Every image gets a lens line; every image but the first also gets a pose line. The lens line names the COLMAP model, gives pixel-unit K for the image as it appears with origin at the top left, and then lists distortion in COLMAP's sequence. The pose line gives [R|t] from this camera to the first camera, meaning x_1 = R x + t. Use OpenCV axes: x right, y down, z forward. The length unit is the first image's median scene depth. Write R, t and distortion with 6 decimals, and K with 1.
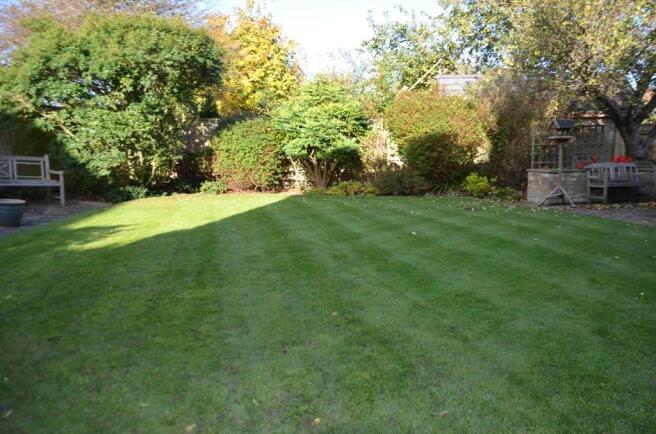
lens RADIAL K [[511.3, 0, 328.5], [0, 511.3, 224.0], [0, 0, 1]] dist [-0.040802, 0.000852]
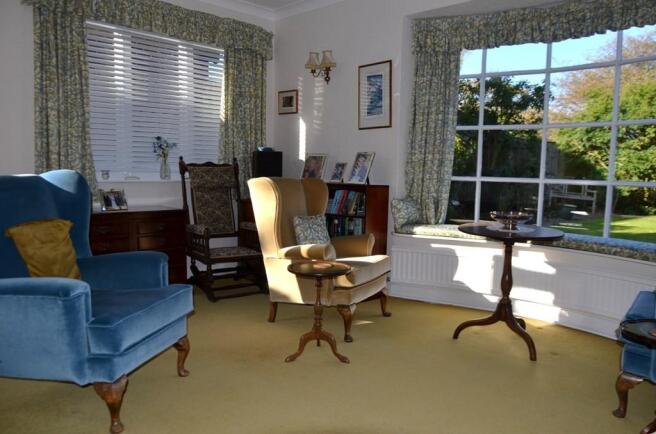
lens RADIAL K [[524.5, 0, 328.0], [0, 524.5, 243.3], [0, 0, 1]] dist [-0.046637, -0.001232]
pose [[0.598376, 0.123537, -0.791635, 0.220603], [-0.135547, 0.989408, 0.051944, 0.074060], [0.789667, 0.076222, 0.608783, -0.525054]]
